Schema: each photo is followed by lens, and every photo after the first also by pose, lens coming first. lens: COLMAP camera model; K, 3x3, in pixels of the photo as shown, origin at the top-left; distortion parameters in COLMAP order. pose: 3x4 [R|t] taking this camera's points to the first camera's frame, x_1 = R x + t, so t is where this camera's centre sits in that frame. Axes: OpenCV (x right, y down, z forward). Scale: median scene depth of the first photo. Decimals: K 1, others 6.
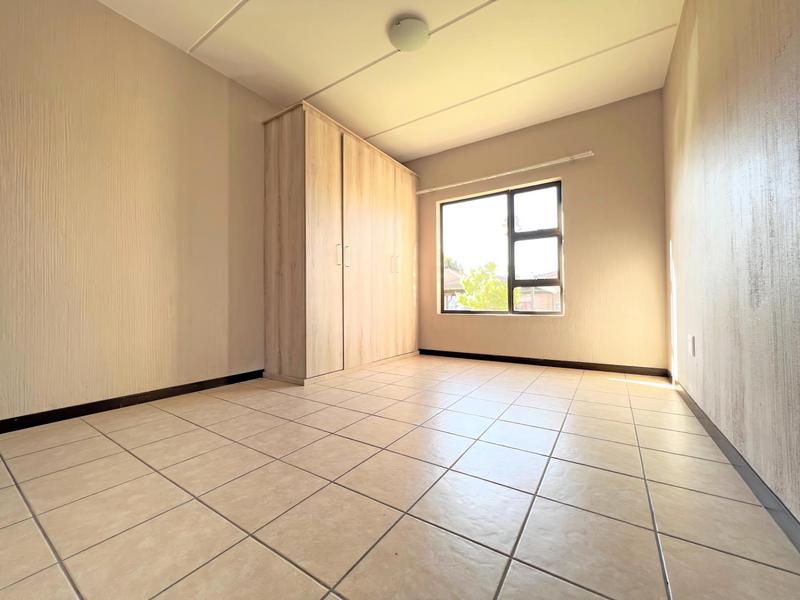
lens RADIAL K [[328.4, 0, 399.1], [0, 328.4, 297.8], [0, 0, 1]] dist [-0.000112, 0.000256]
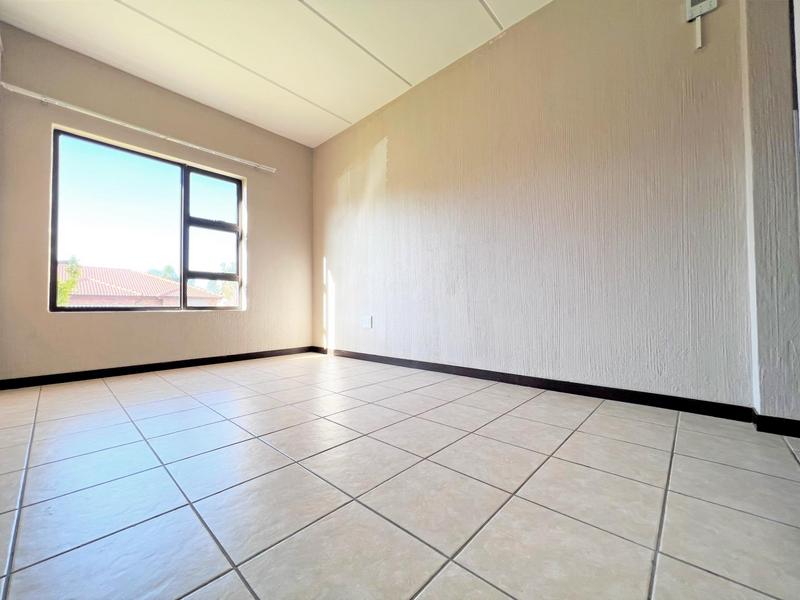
lens RADIAL K [[328.3, 0, 397.4], [0, 328.3, 299.8], [0, 0, 1]] dist [-0.000386, 0.000162]
pose [[0.147634, 0.029576, 0.988600, -0.440510], [-0.008320, 0.999555, -0.028661, 0.045516], [-0.989007, -0.003994, 0.147814, 0.349631]]
